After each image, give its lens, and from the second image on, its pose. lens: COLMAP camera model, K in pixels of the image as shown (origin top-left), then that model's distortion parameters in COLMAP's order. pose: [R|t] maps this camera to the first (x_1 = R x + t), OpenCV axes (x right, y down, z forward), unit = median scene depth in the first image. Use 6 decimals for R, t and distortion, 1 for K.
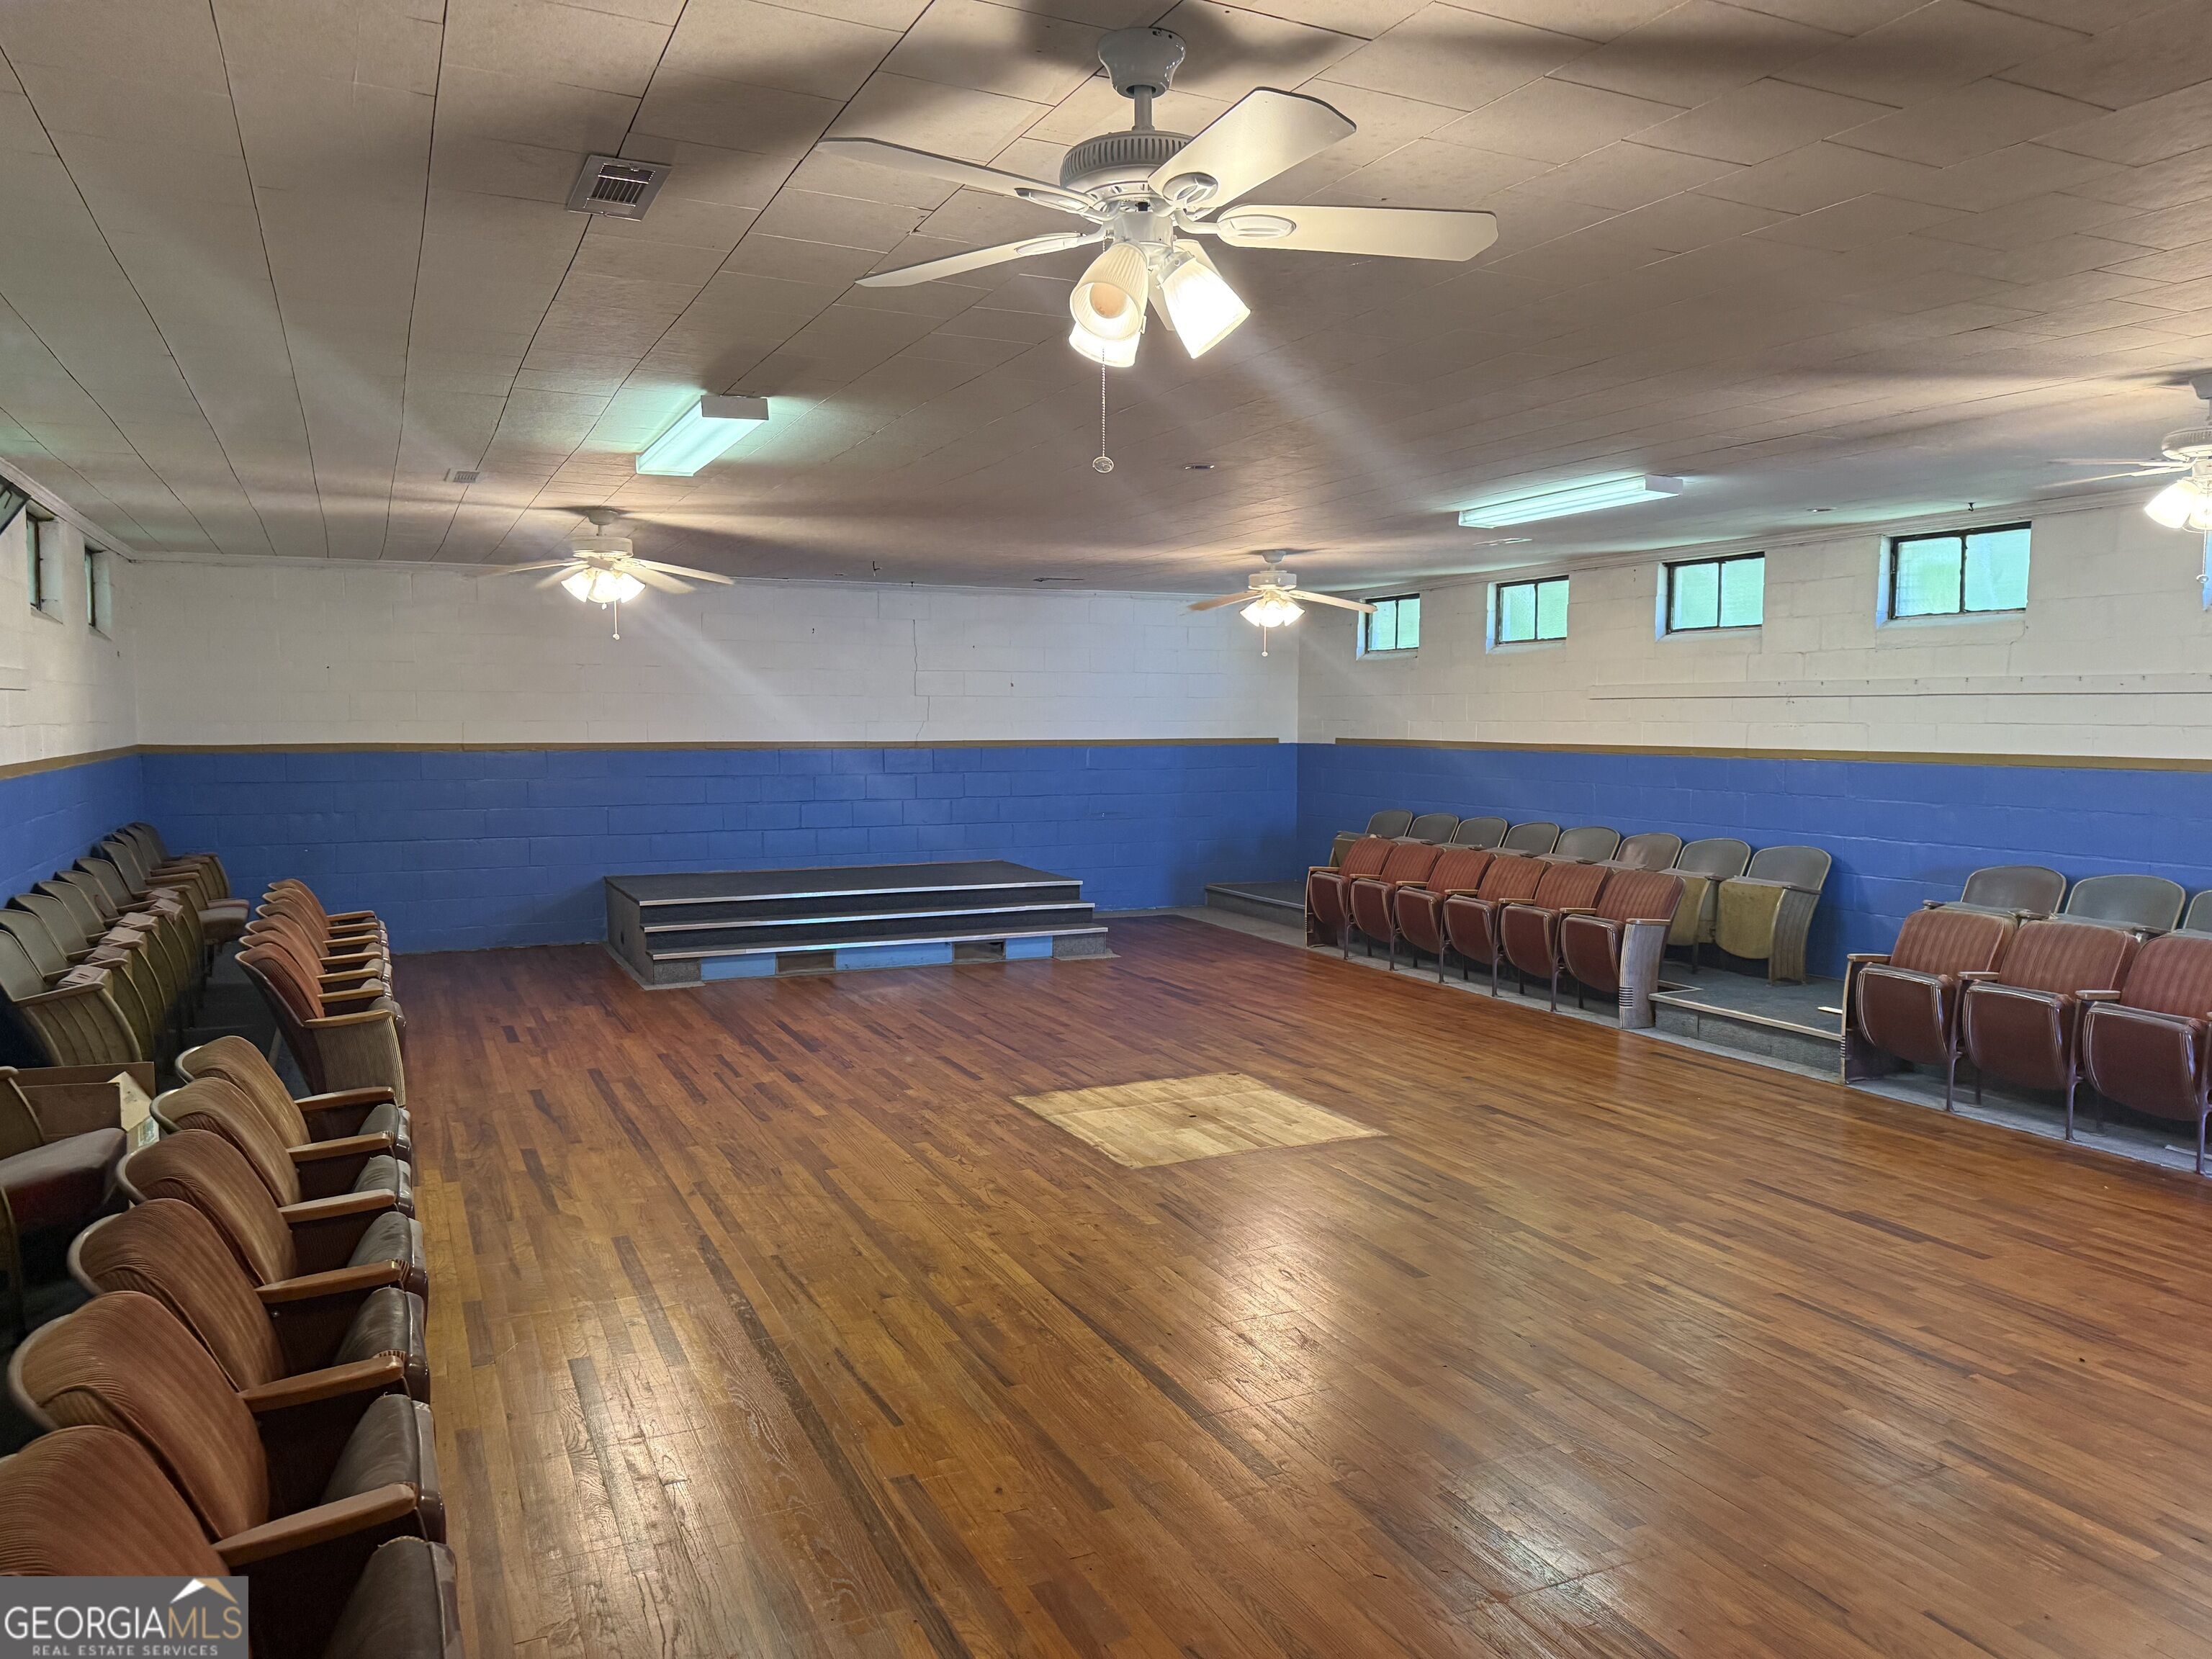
lens RADIAL K [[1586.8, 0, 1106.0], [0, 1586.8, 829.5], [0, 0, 1]] dist [0.087518, -0.076562]
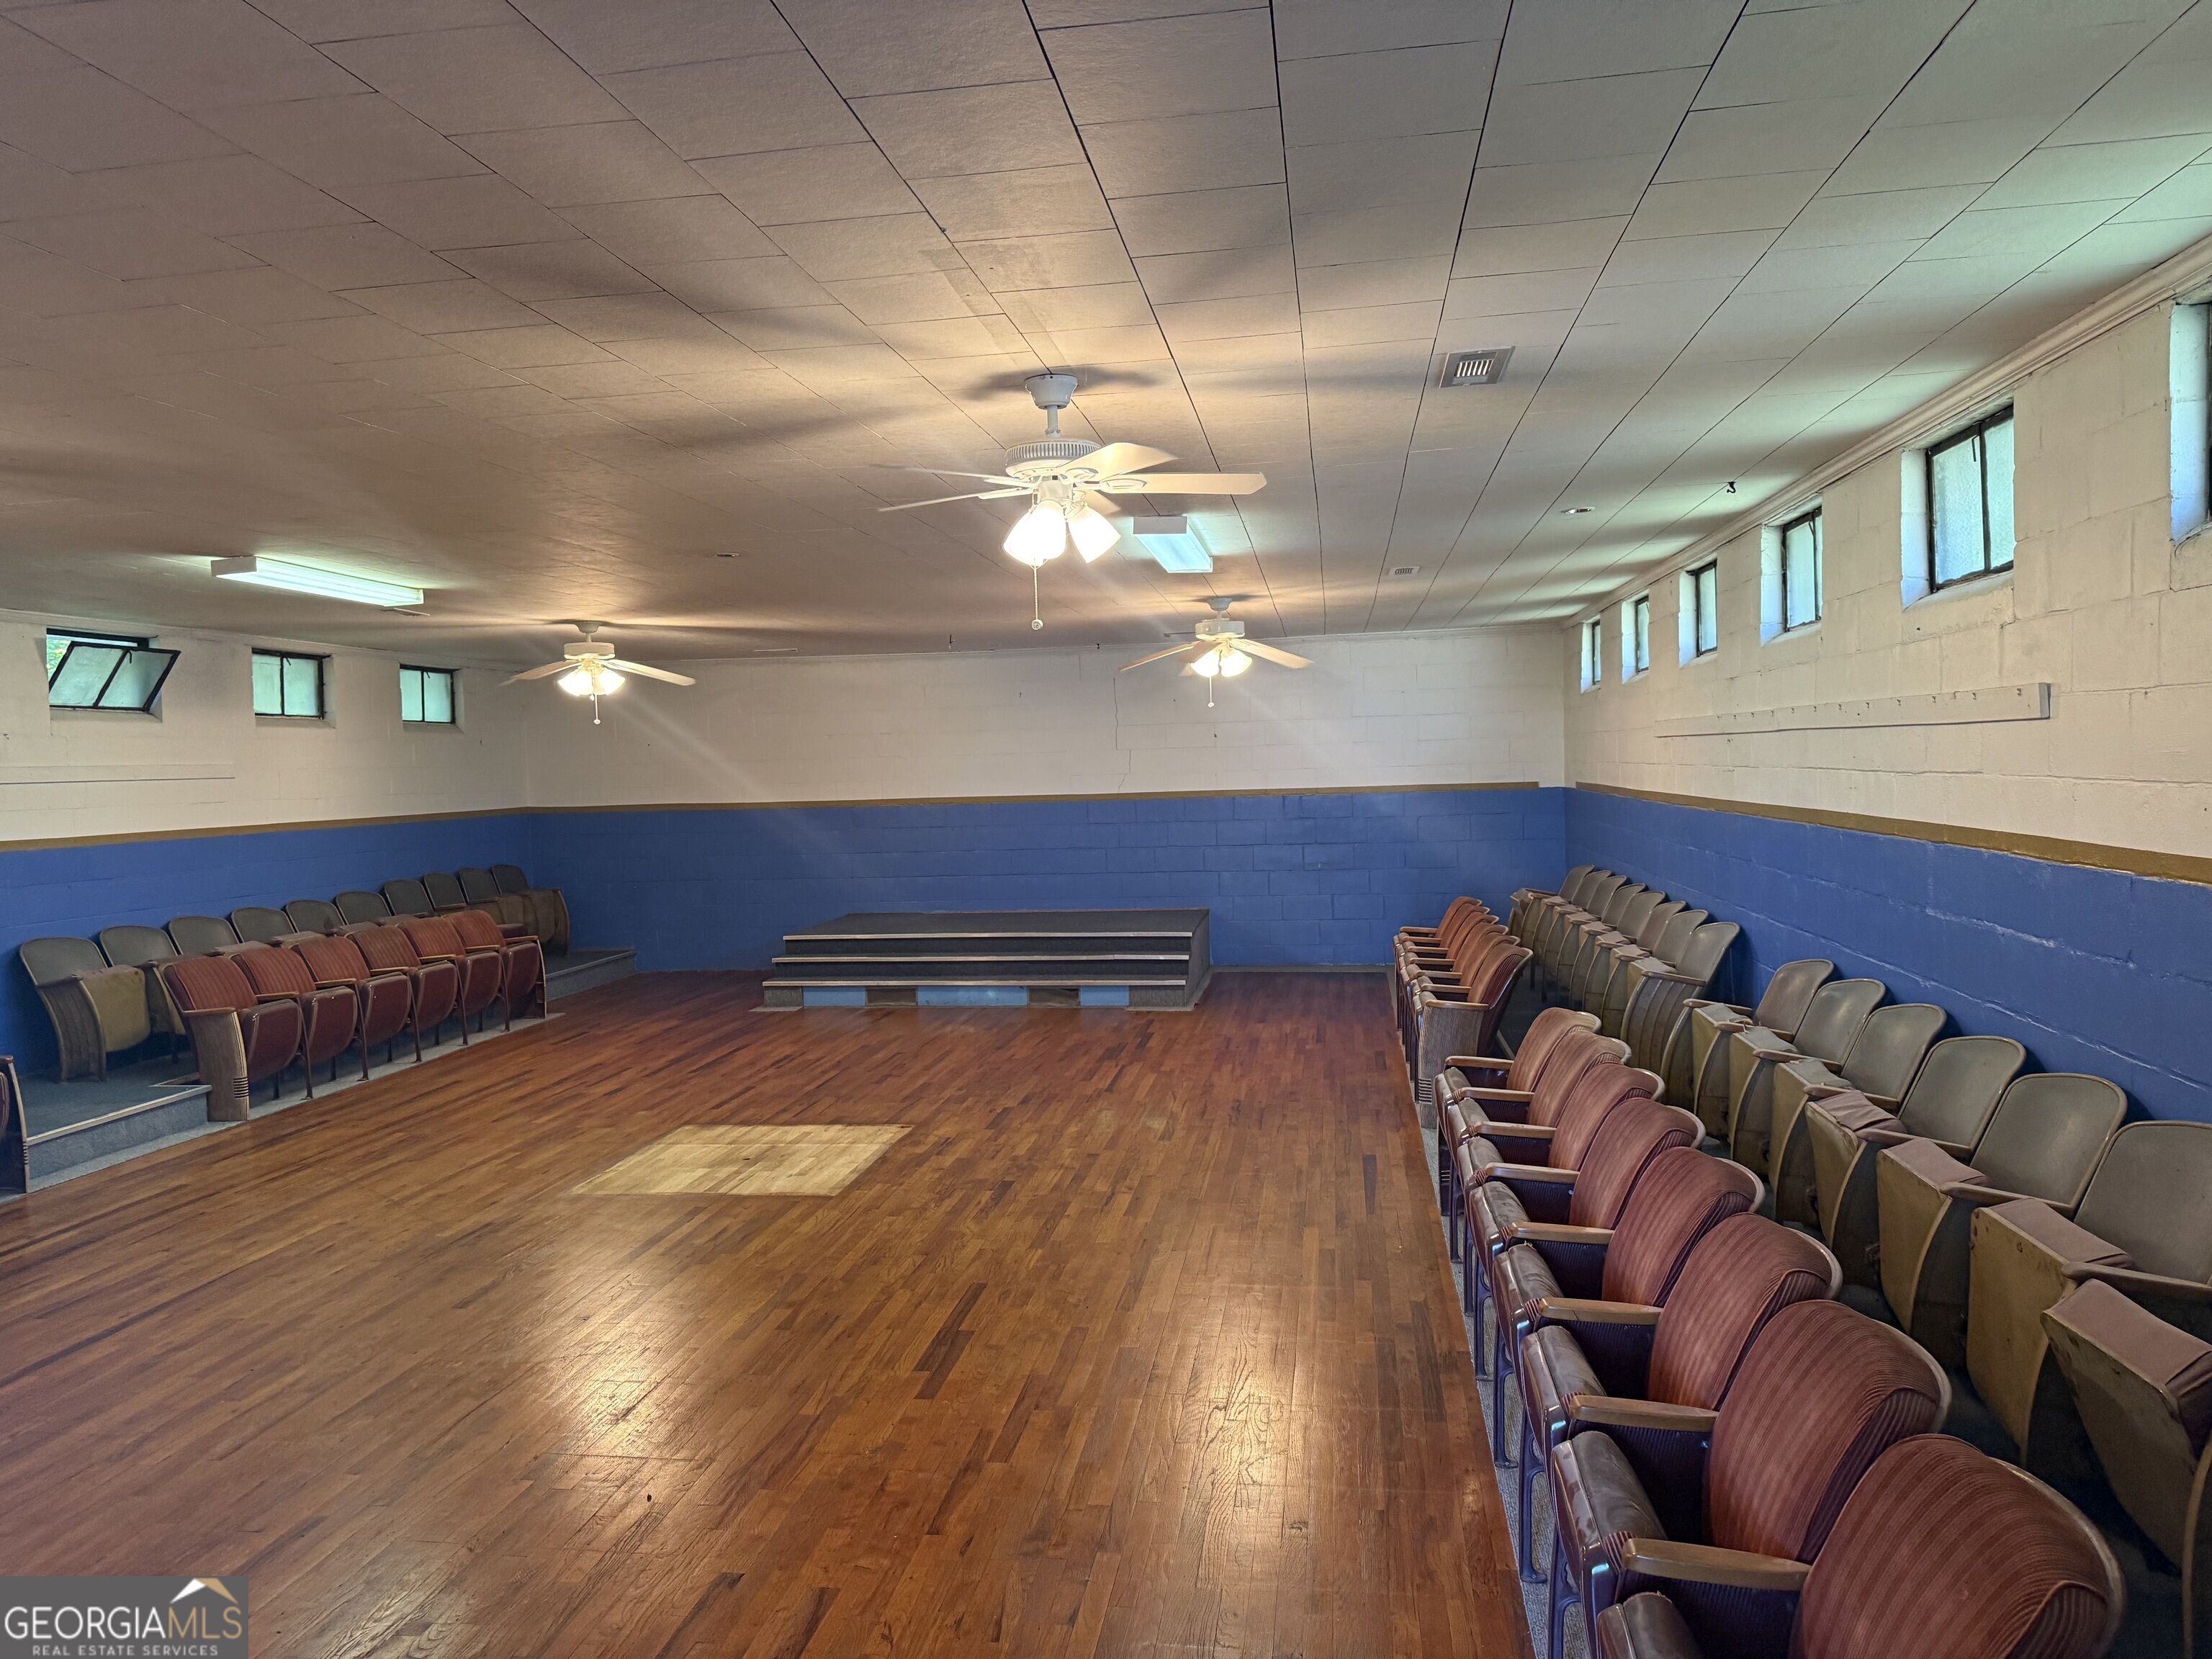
lens RADIAL K [[1537.1, 0, 1106.0], [0, 1537.1, 829.5], [0, 0, 1]] dist [-0.006280, -0.002793]
pose [[0.834323, -0.000743, -0.551275, 0.648839], [-0.014668, 0.999615, -0.023547, -0.012698], [0.551081, 0.027732, 0.833991, 0.218745]]
